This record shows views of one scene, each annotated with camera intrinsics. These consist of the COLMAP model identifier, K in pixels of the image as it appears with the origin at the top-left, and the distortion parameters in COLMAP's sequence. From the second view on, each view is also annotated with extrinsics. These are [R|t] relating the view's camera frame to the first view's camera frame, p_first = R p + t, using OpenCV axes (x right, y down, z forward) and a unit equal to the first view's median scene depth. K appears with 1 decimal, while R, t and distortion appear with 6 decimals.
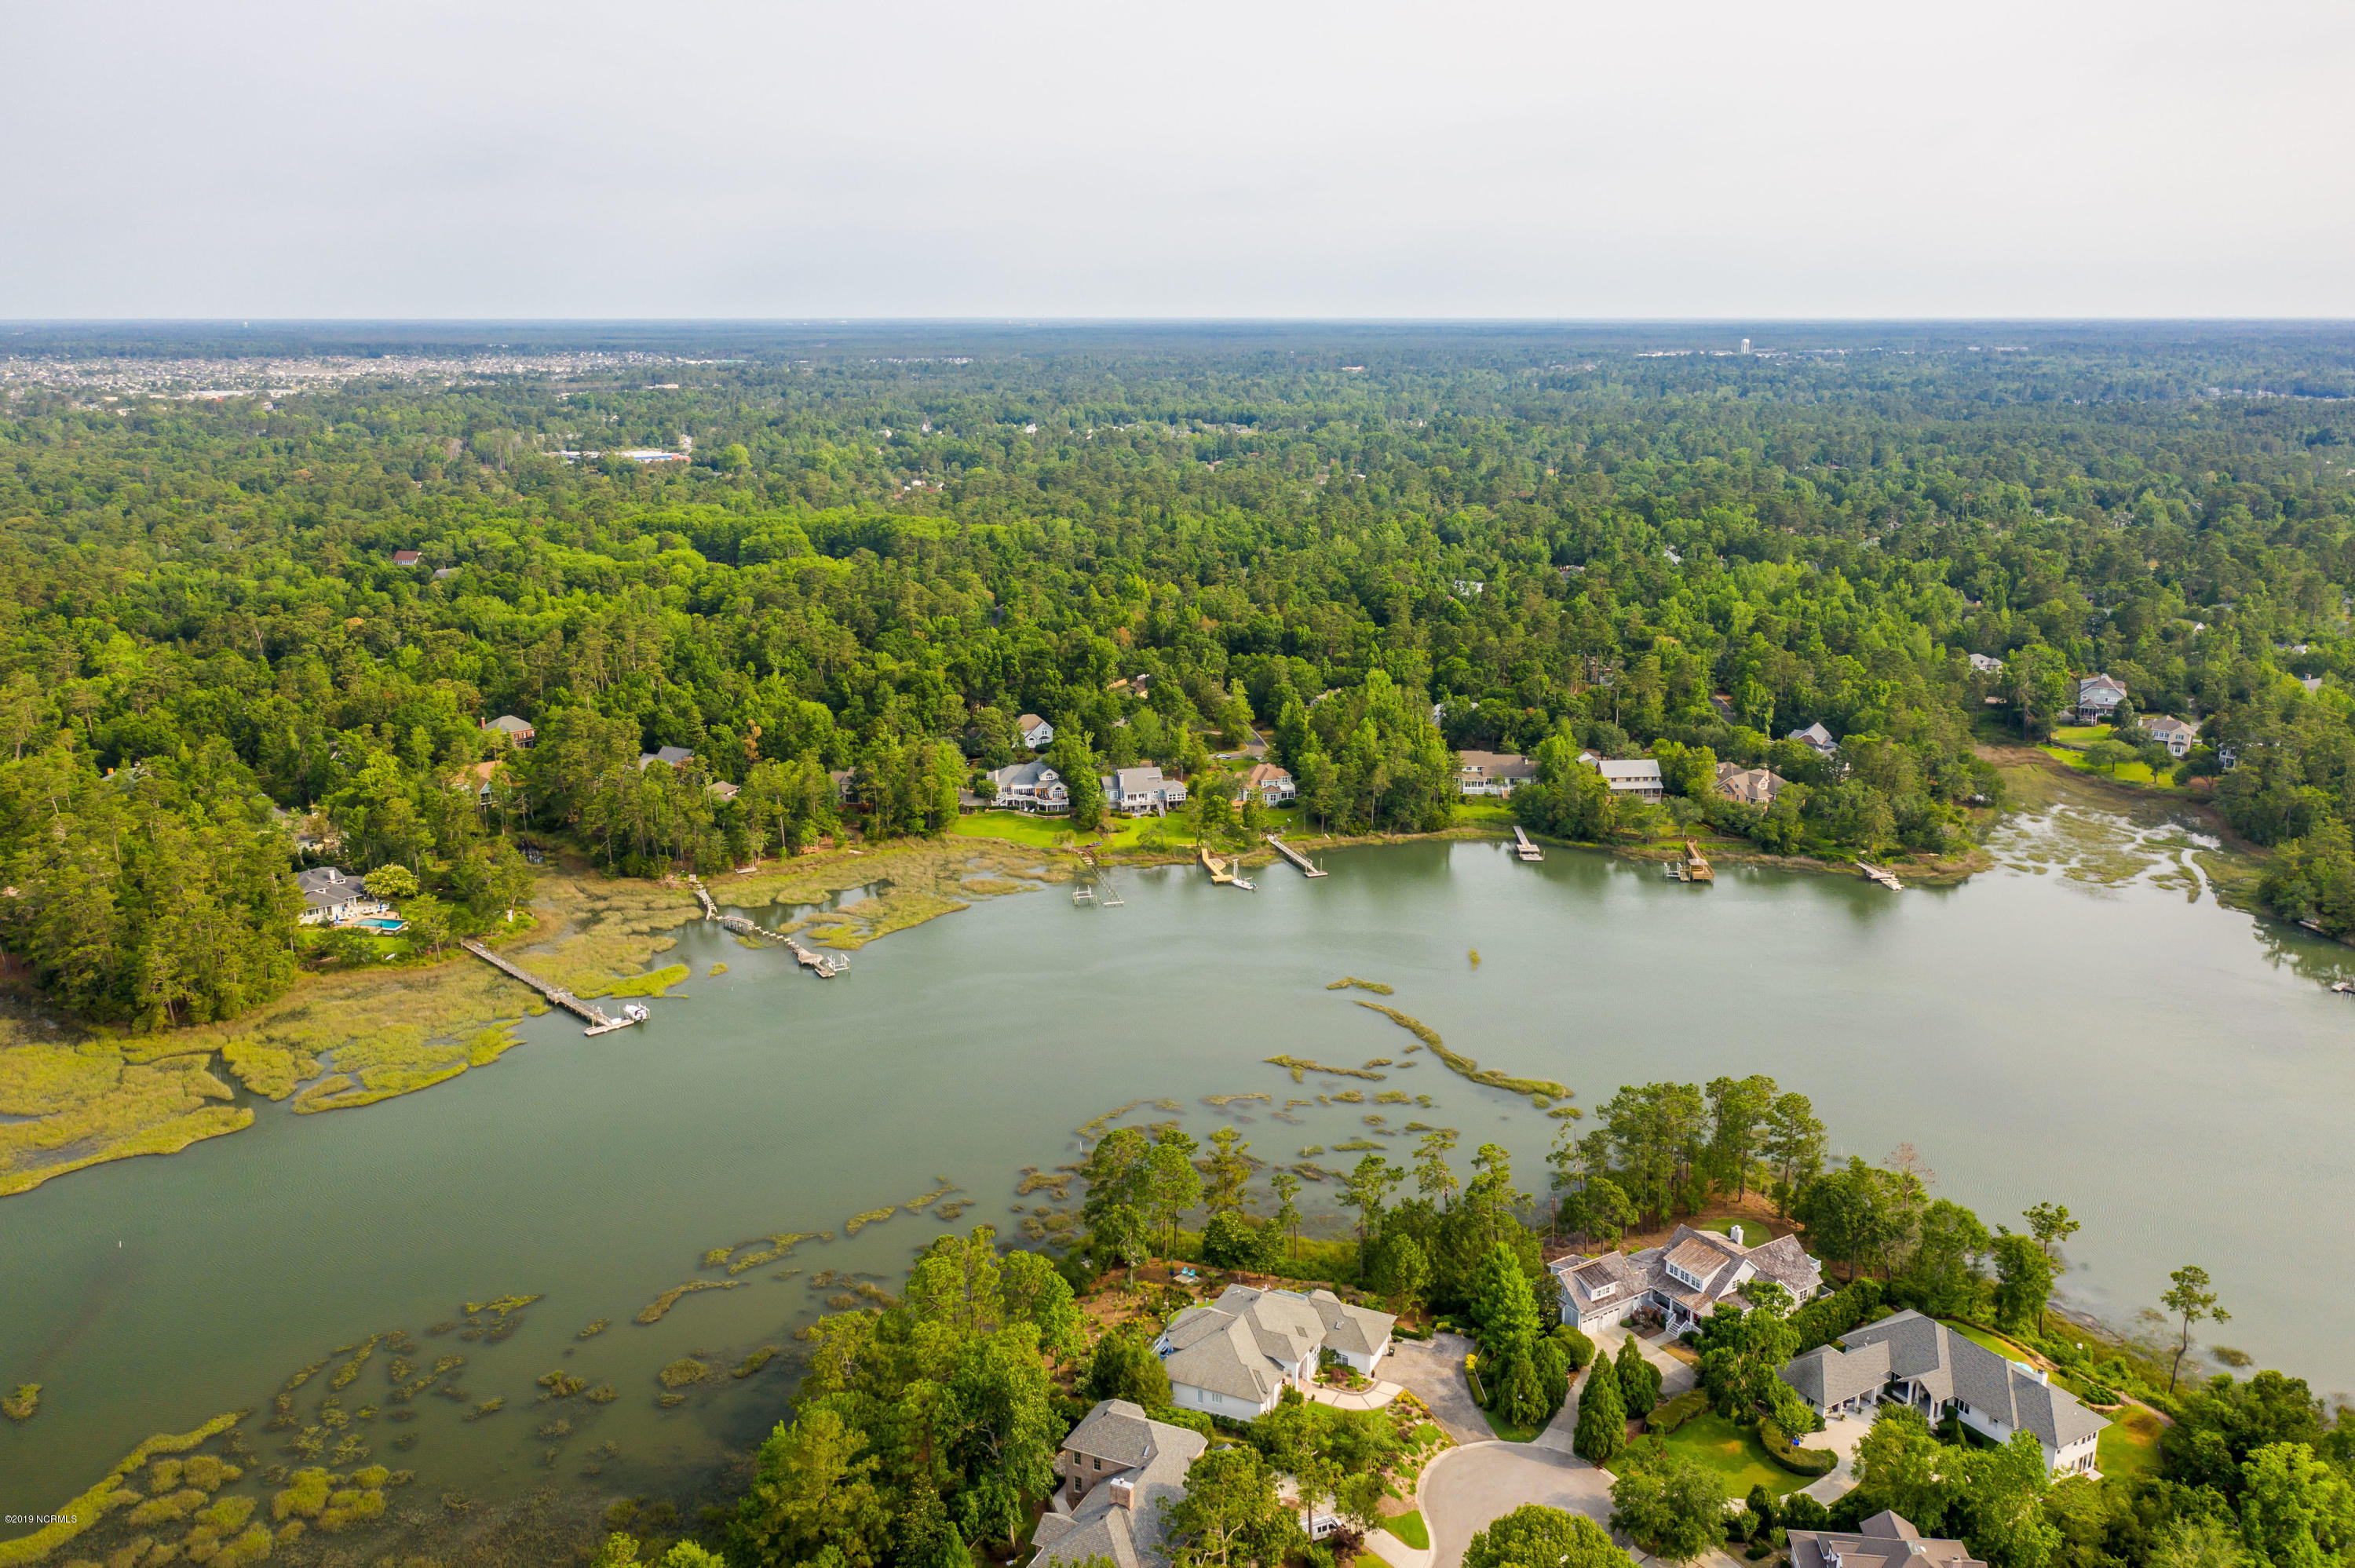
lens RADIAL K [[1869.9, 0, 1176.4], [0, 1869.9, 793.8], [0, 0, 1]] dist [-0.030028, 0.049239]
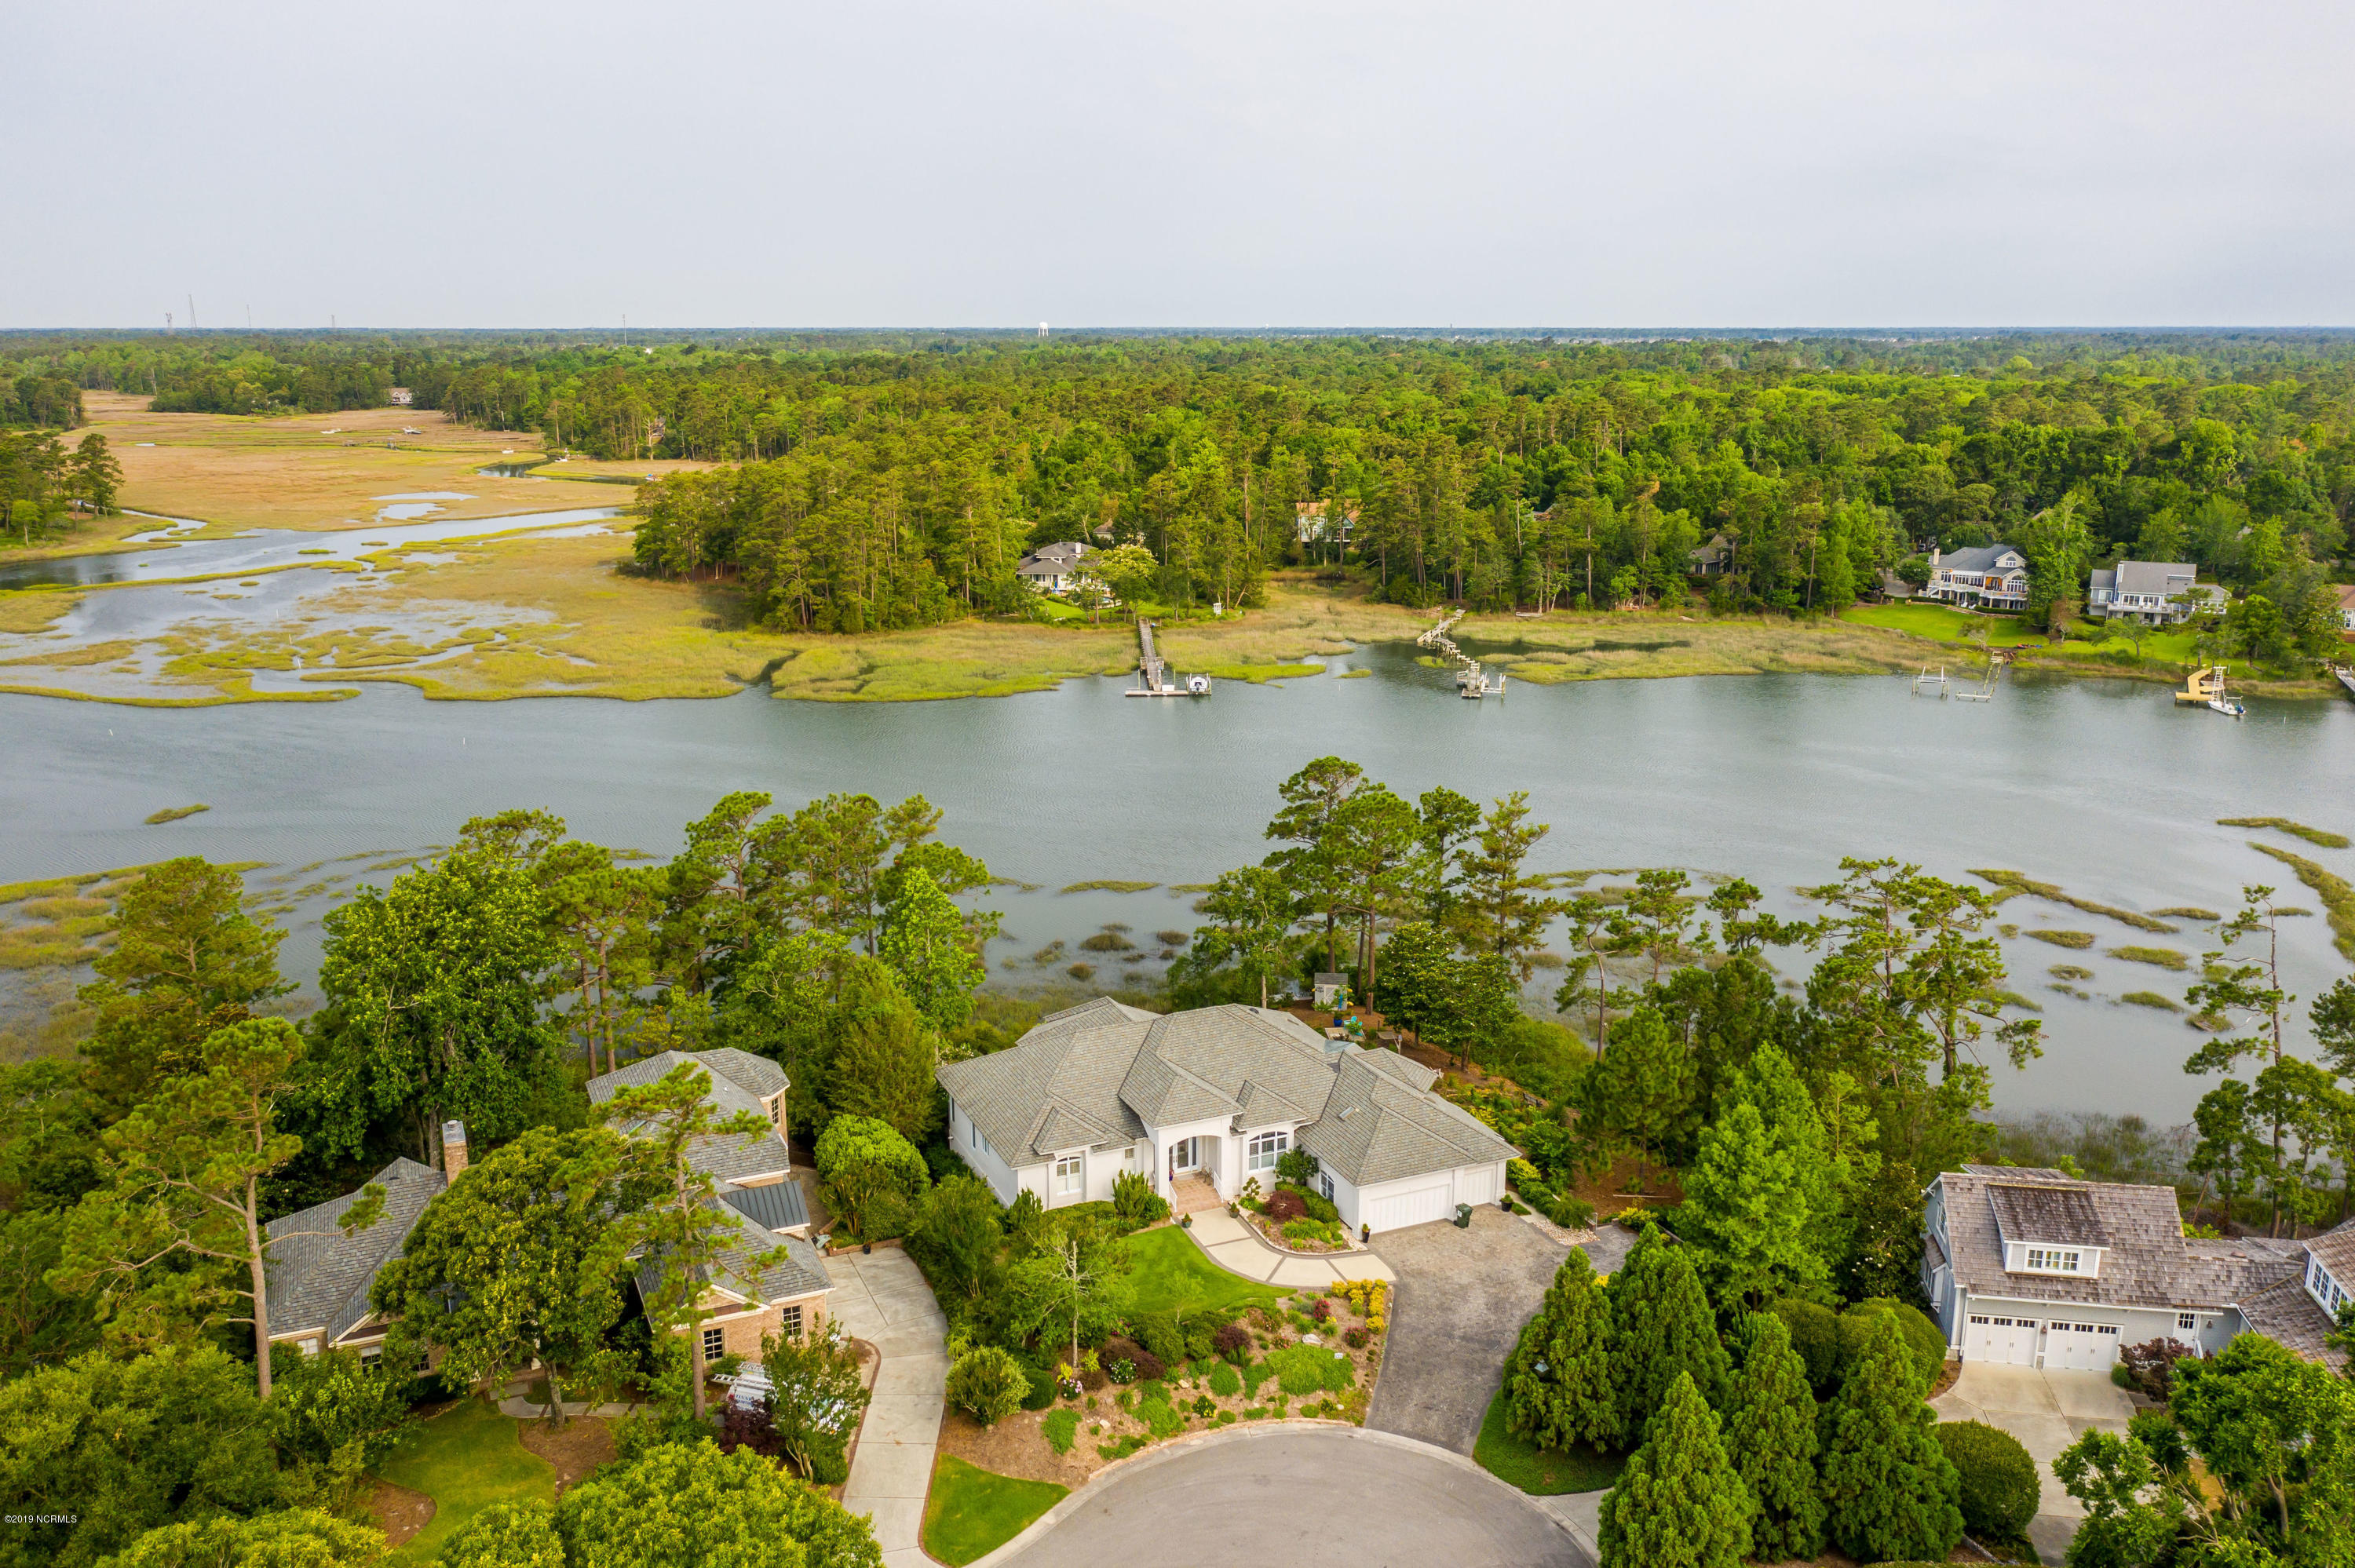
lens RADIAL K [[1869.9, 0, 1176.4], [0, 1869.9, 793.8], [0, 0, 1]] dist [-0.030028, 0.049239]
pose [[0.746296, 0.158047, -0.646578, 0.168955], [-0.167423, 0.984742, 0.047463, 0.100057], [0.644214, 0.072830, 0.761370, 0.321897]]
